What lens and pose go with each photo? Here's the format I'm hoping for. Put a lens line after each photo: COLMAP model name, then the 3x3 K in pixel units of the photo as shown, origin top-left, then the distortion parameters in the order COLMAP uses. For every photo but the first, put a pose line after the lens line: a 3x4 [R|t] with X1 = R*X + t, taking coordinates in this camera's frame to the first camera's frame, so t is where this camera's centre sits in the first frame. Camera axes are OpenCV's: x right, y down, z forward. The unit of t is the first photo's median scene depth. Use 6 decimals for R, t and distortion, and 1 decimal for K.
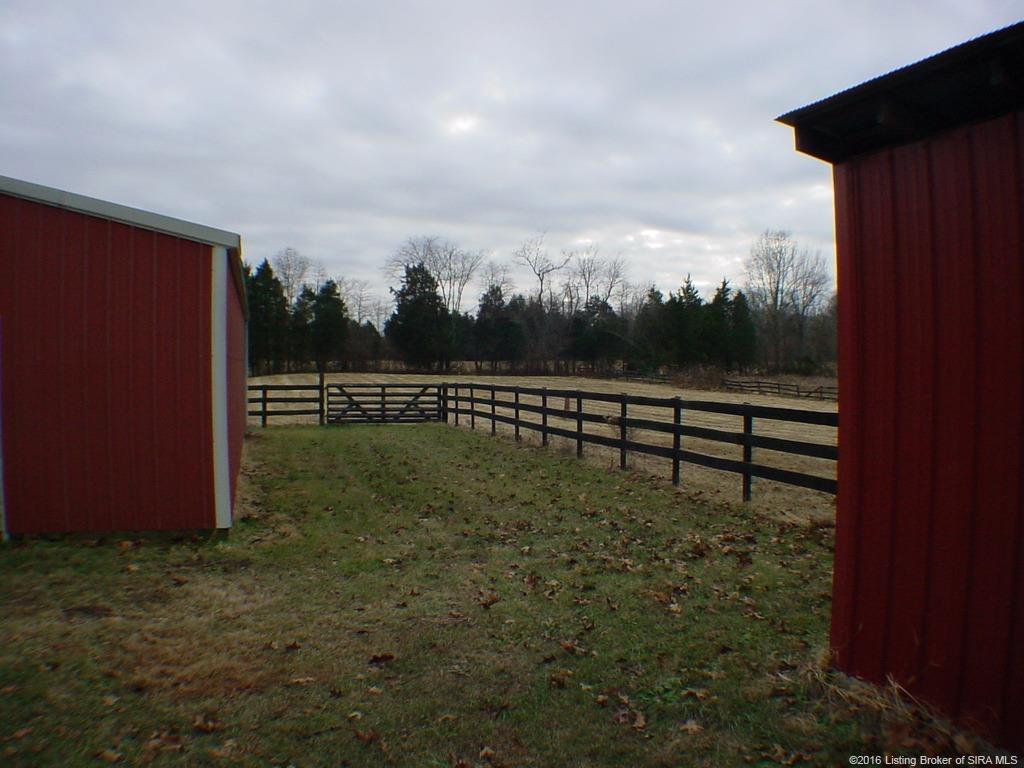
lens RADIAL K [[805.4, 0, 512.0], [0, 805.4, 384.0], [0, 0, 1]] dist [-0.273286, 0.118519]
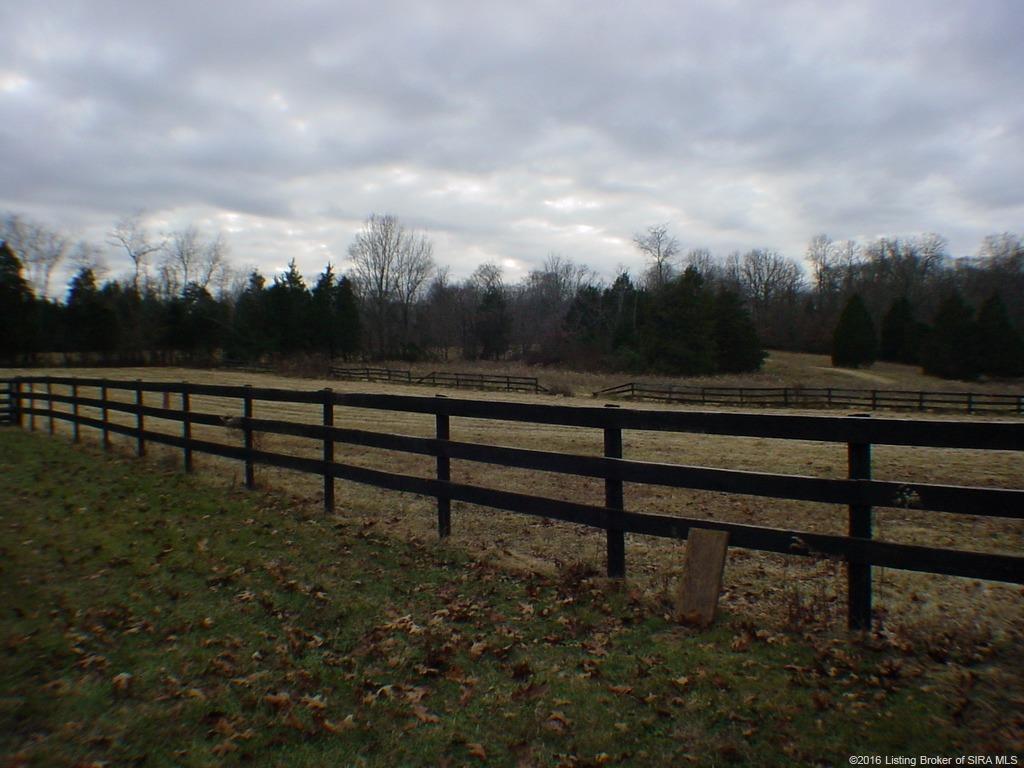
lens RADIAL K [[805.4, 0, 512.0], [0, 805.4, 384.0], [0, 0, 1]] dist [-0.273286, 0.118519]
pose [[0.879433, -0.024357, 0.475399, 0.006296], [0.017219, 0.999664, 0.019365, 0.000502], [-0.475711, -0.008845, 0.879557, 0.131342]]
